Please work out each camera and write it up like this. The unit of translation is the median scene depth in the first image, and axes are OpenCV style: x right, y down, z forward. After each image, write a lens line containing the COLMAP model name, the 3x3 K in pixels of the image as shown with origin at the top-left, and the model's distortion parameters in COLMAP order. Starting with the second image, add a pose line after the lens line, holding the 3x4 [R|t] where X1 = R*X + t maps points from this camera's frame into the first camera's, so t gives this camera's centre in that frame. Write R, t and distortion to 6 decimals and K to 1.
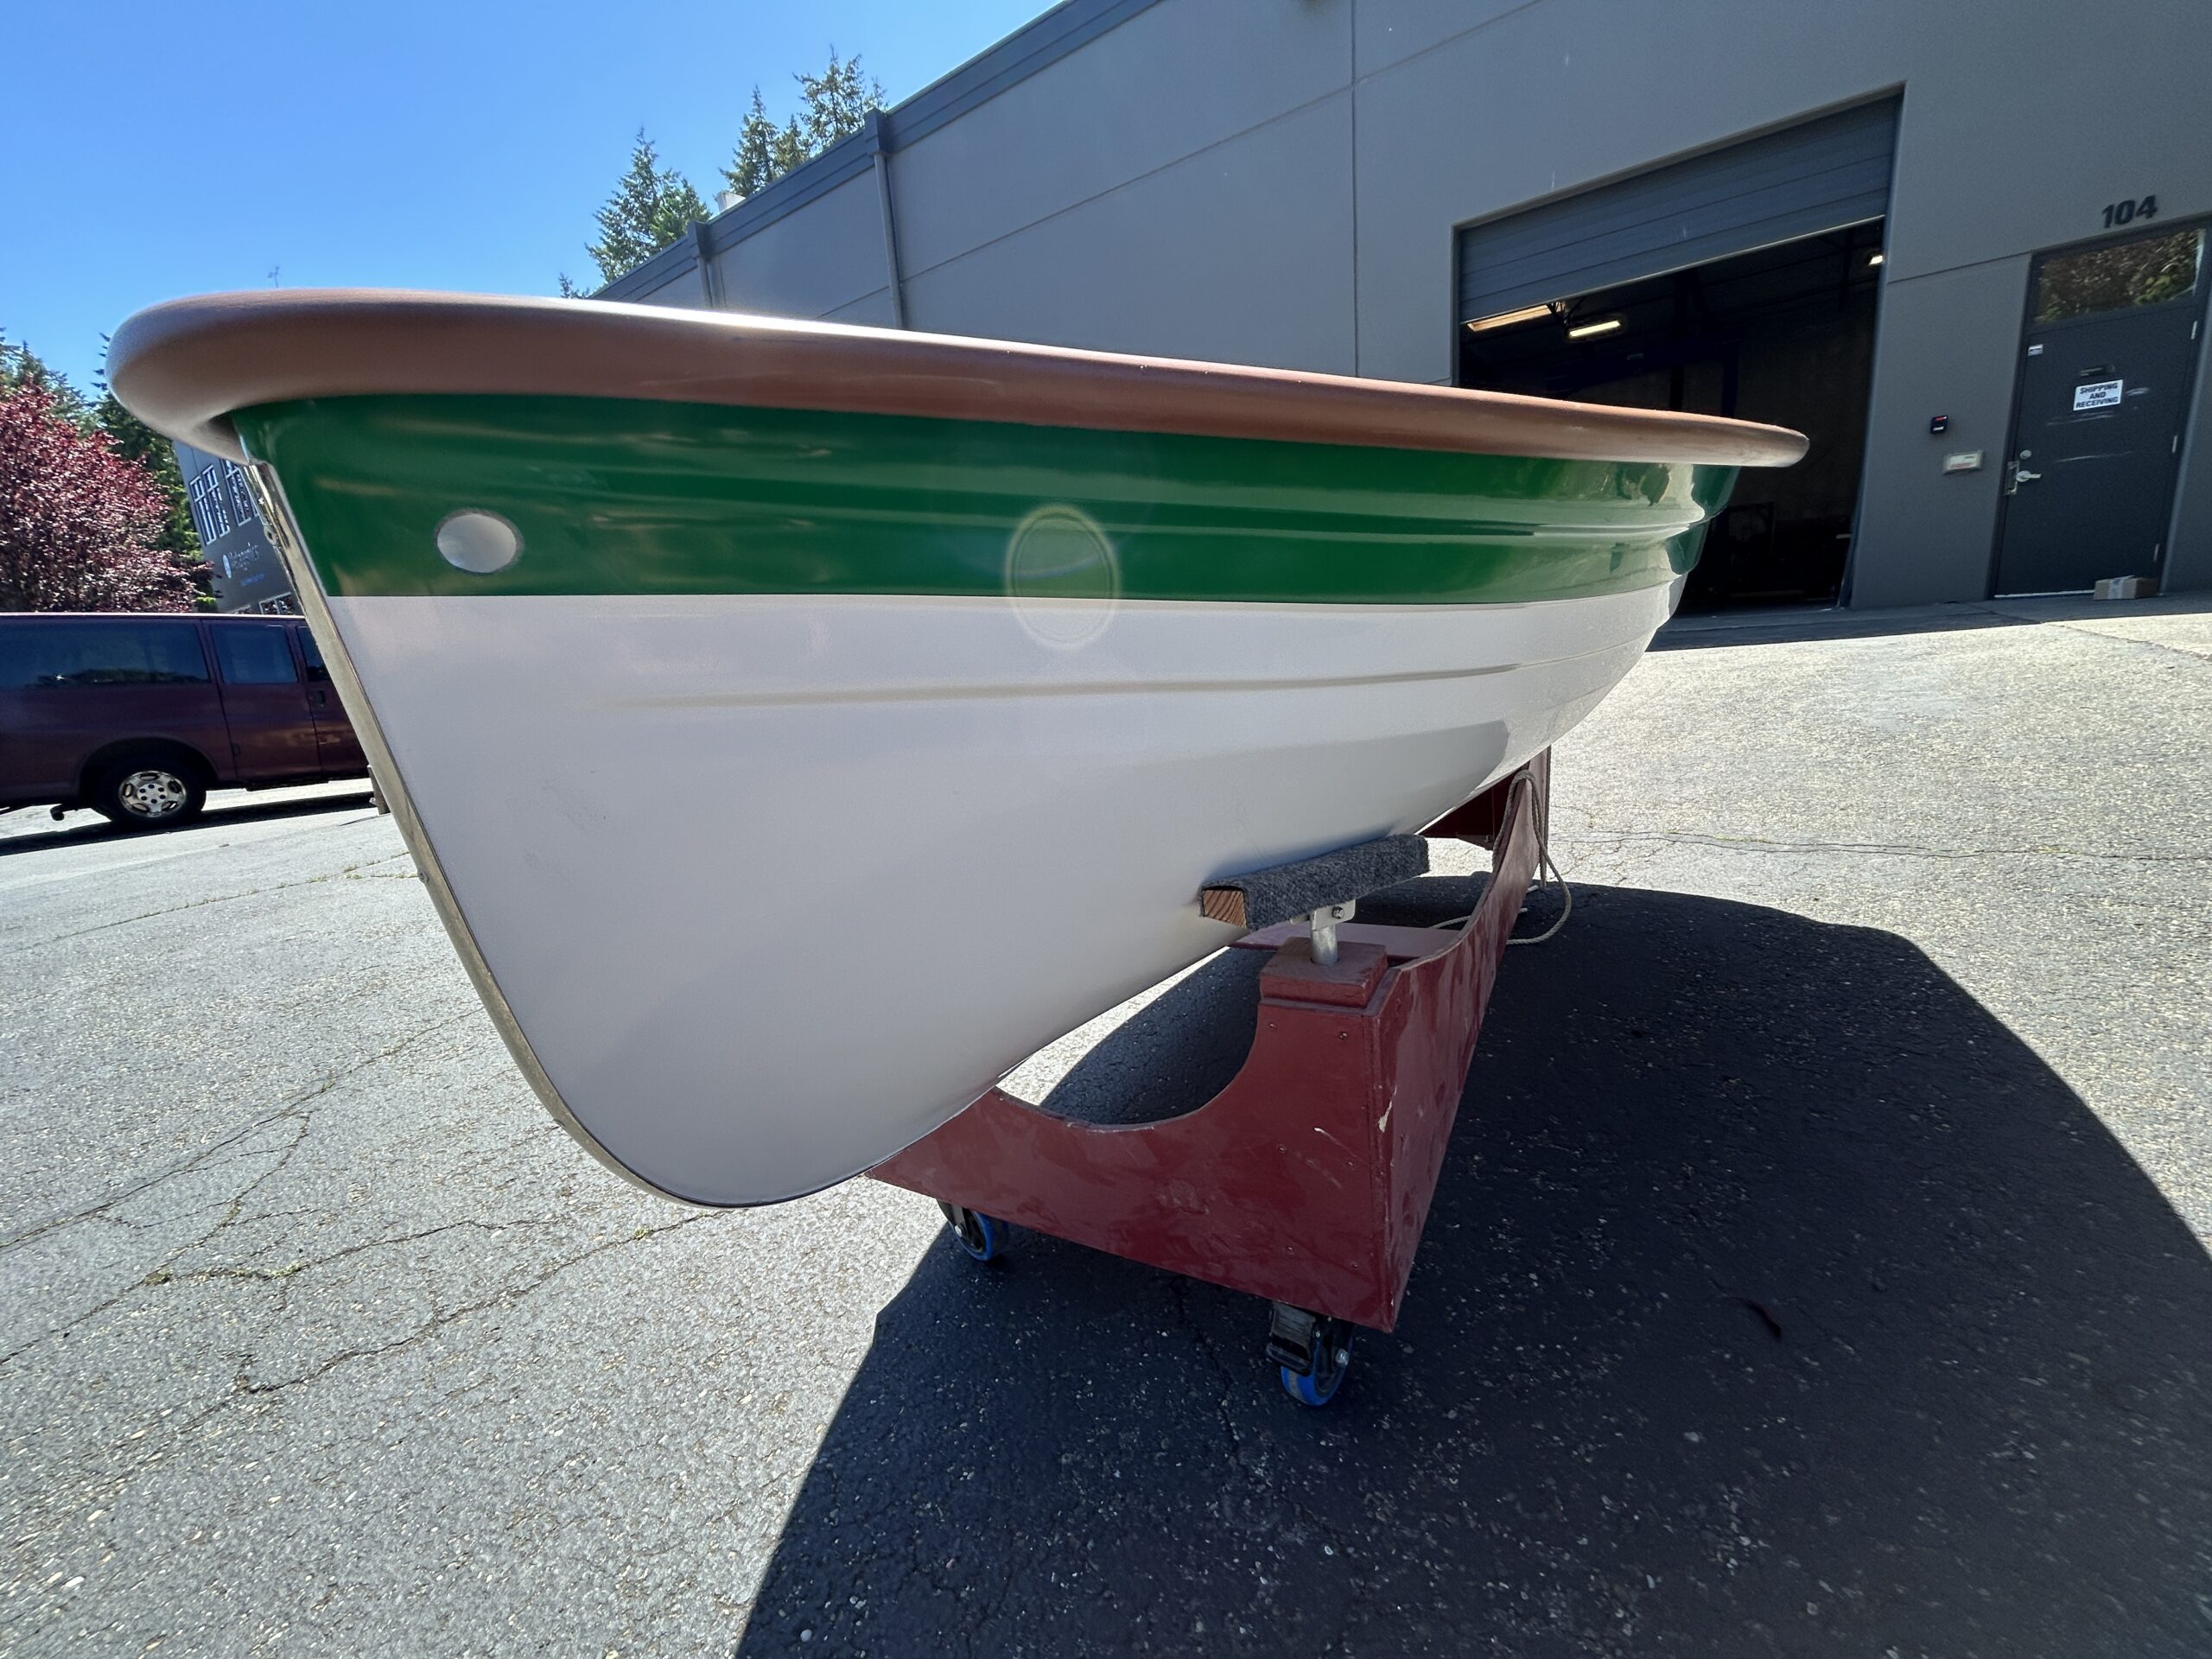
lens RADIAL K [[893.3, 0, 1102.9], [0, 893.3, 831.0], [0, 0, 1]] dist [0.000137, -0.000392]
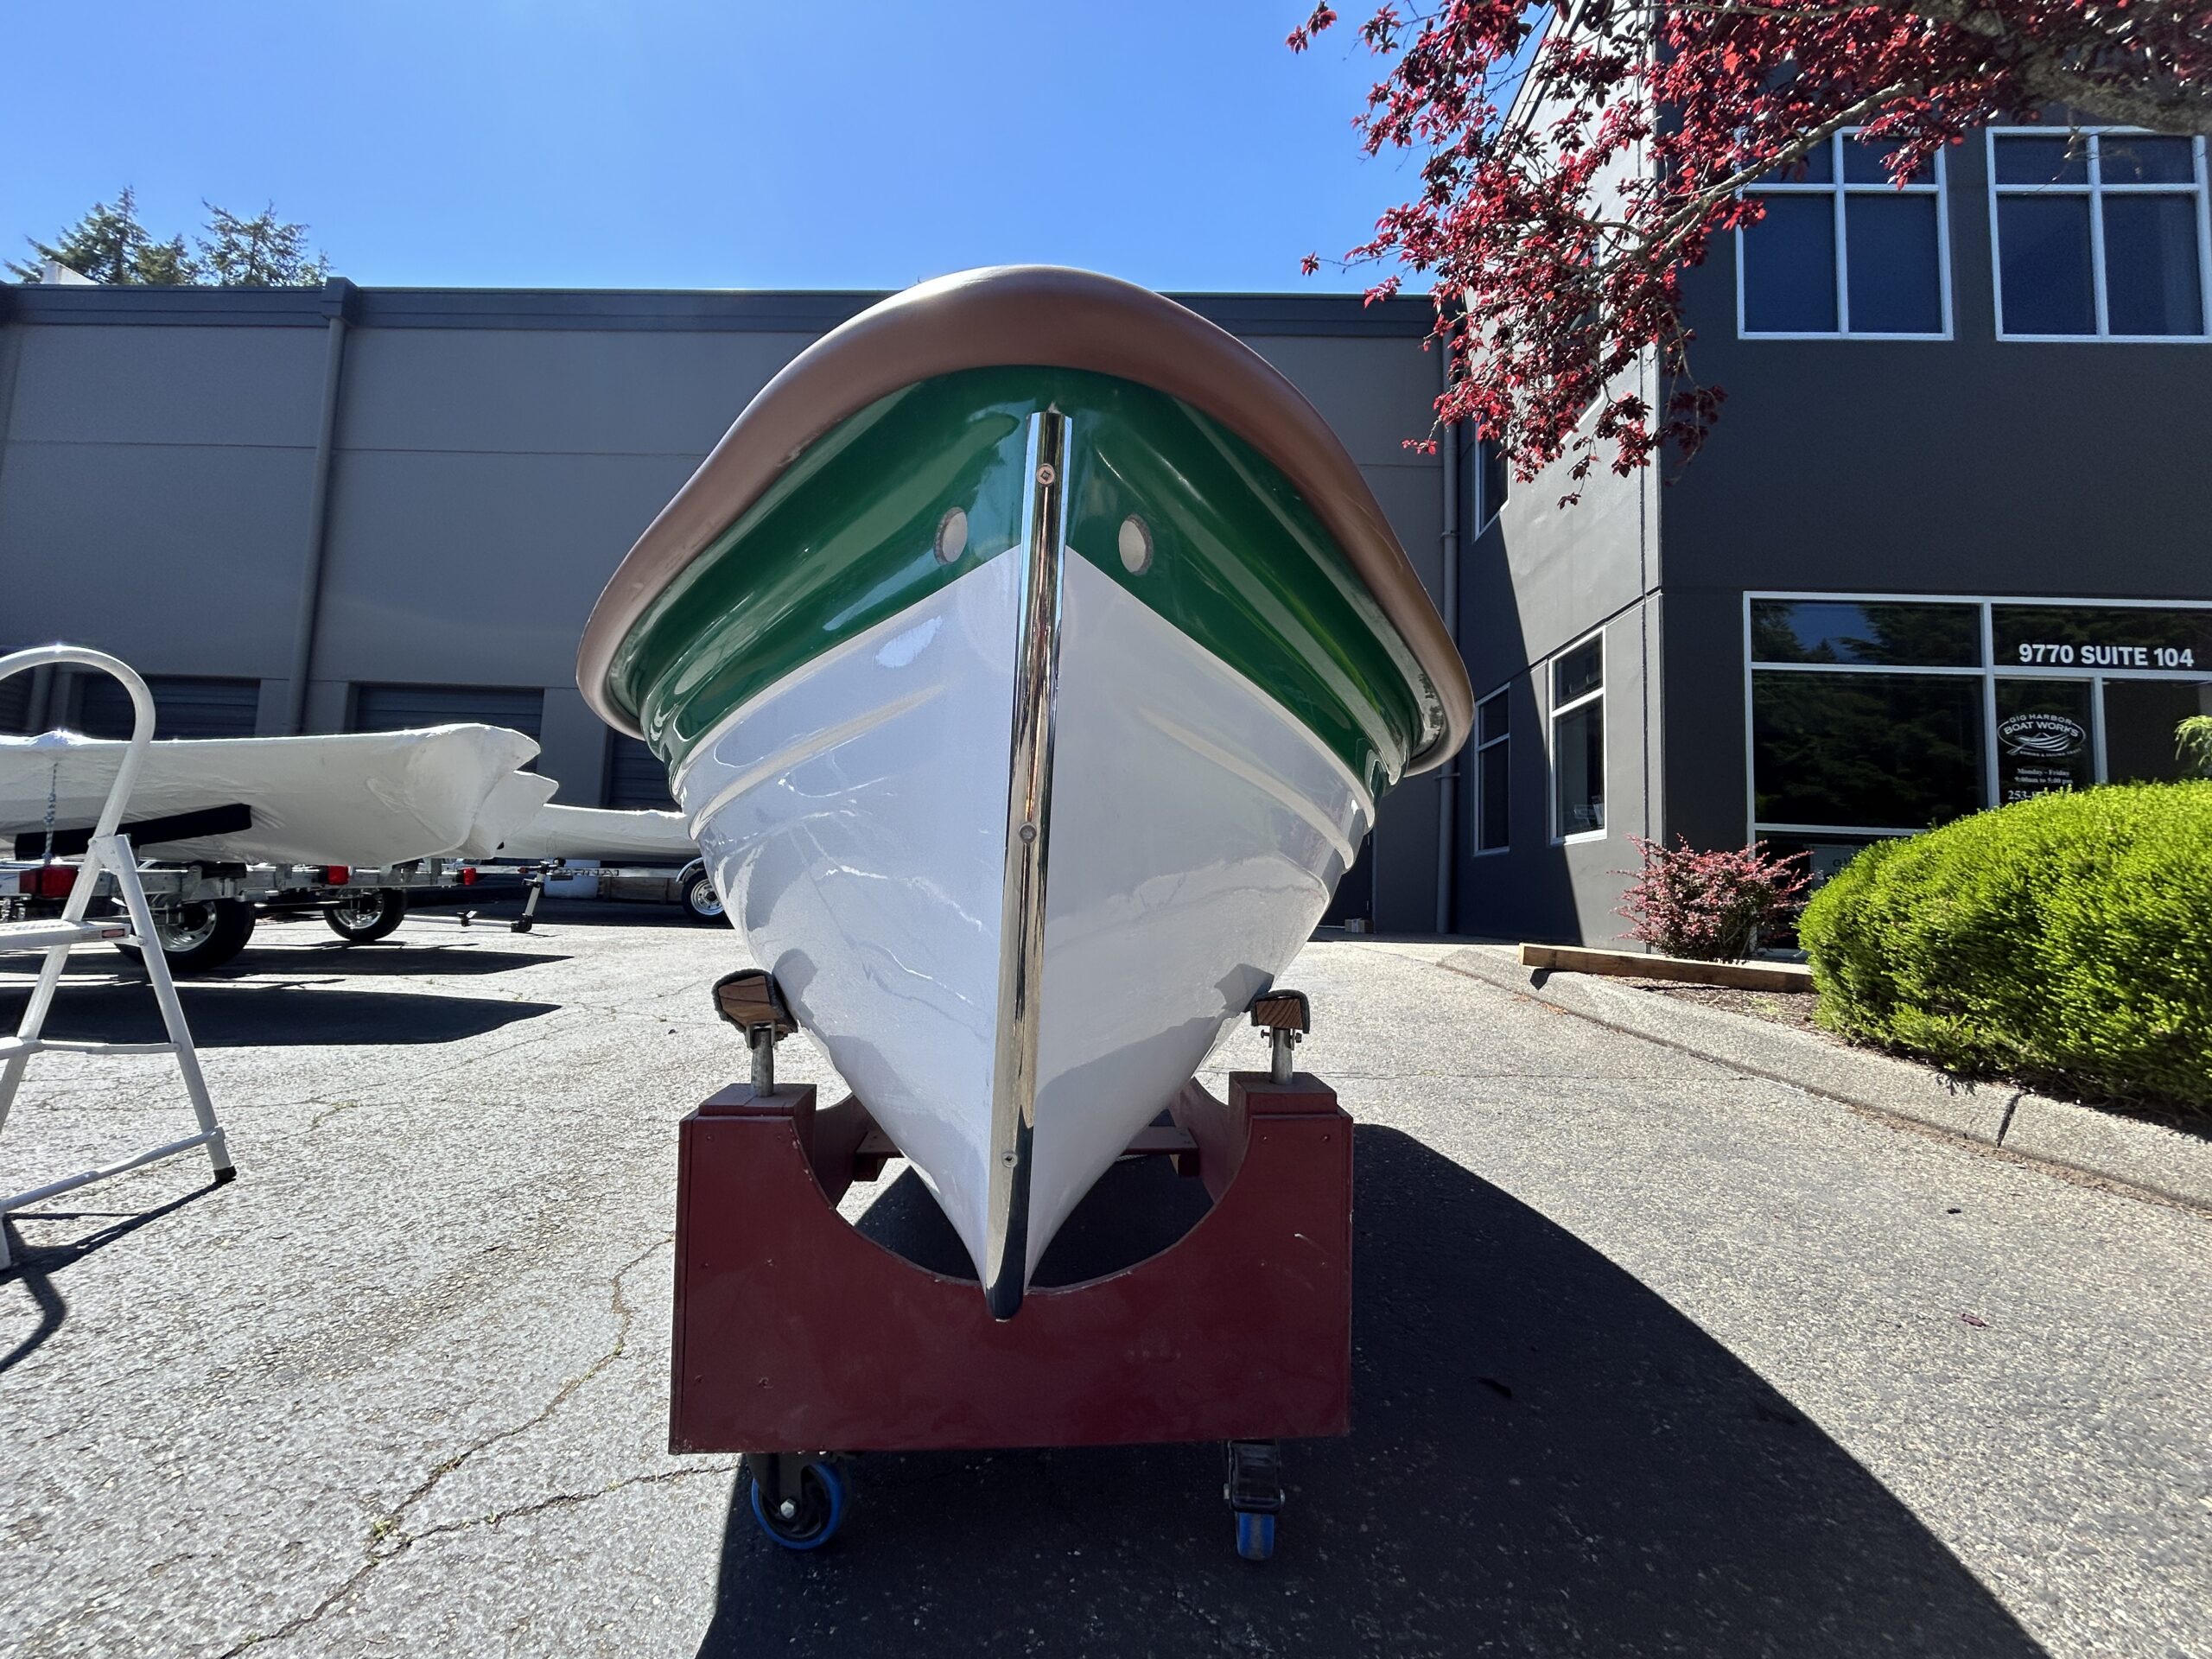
lens RADIAL K [[881.4, 0, 1106.0], [0, 881.4, 829.5], [0, 0, 1]] dist [0.011300, -0.005233]
pose [[0.821434, 0.157750, 0.548053, -0.409368], [0.019191, 0.952793, -0.303014, 0.109670], [-0.569981, 0.259424, 0.779629, 0.075487]]
